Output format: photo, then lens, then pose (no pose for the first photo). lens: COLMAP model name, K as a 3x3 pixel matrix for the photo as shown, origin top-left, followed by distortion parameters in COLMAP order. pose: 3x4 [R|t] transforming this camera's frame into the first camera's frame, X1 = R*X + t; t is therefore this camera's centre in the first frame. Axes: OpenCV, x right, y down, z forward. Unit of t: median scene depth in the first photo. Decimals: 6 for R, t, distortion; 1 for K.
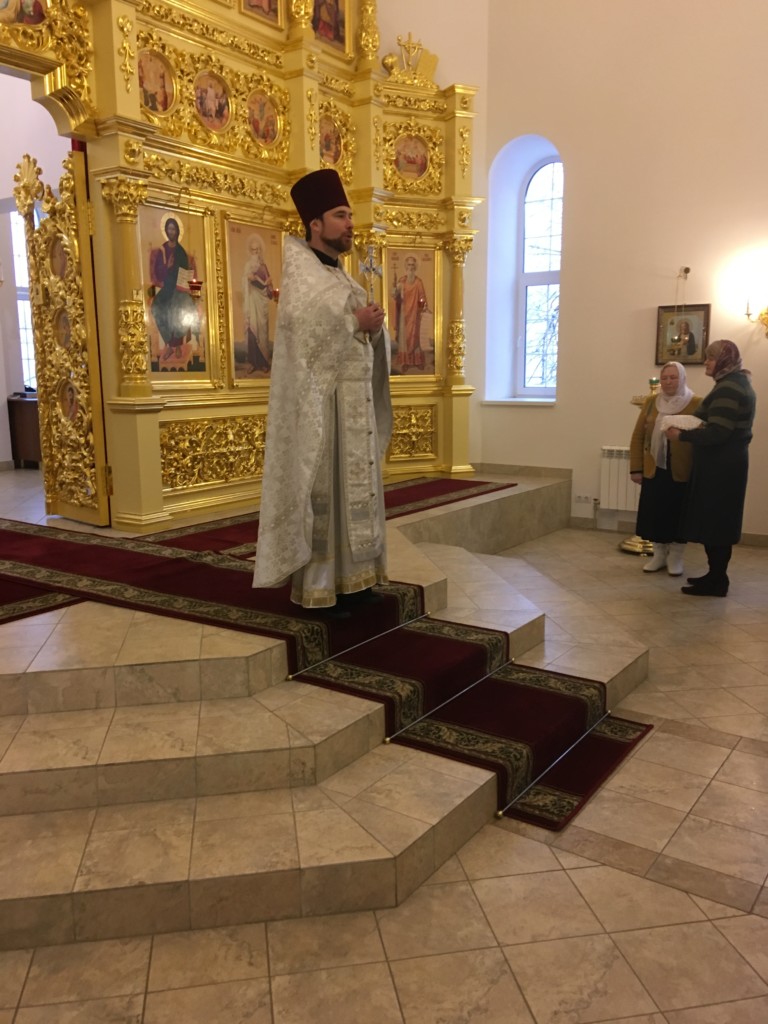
lens RADIAL K [[867.6, 0, 383.1], [0, 867.6, 506.1], [0, 0, 1]] dist [0.127435, -0.186971]
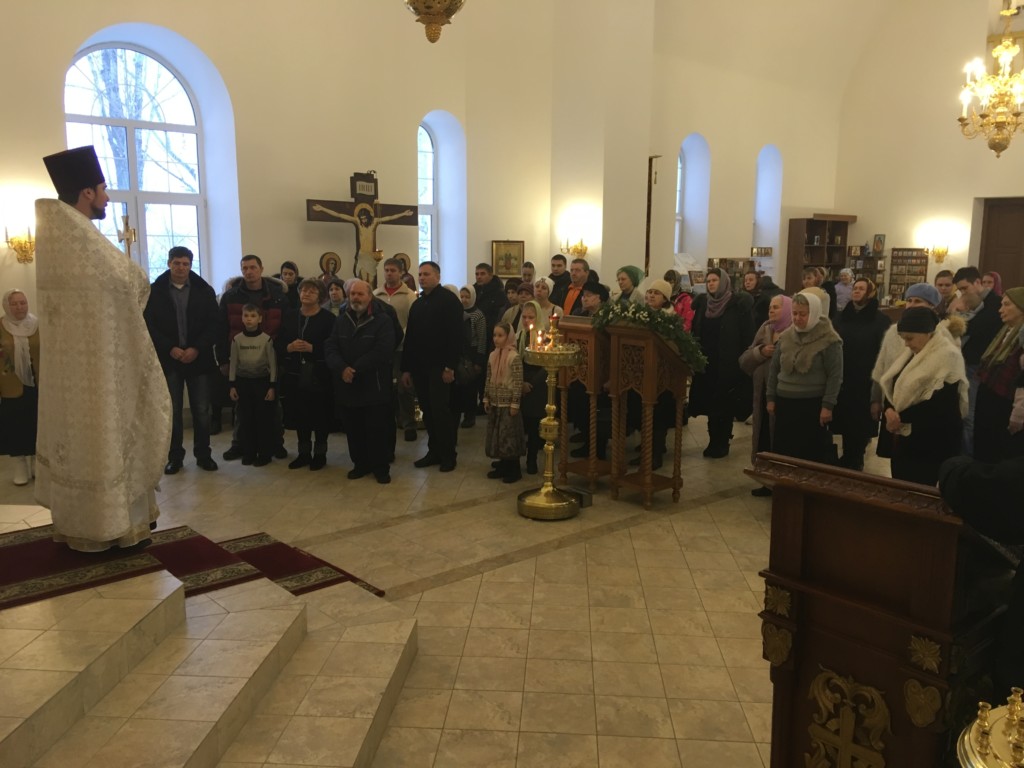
lens RADIAL K [[867.6, 0, 512.9], [0, 867.6, 392.6], [0, 0, 1]] dist [0.127435, -0.186971]
pose [[0.233353, -0.147880, 0.961082, -0.565459], [0.142811, 0.982863, 0.116556, -0.073110], [-0.961848, 0.110054, 0.250472, 0.137555]]
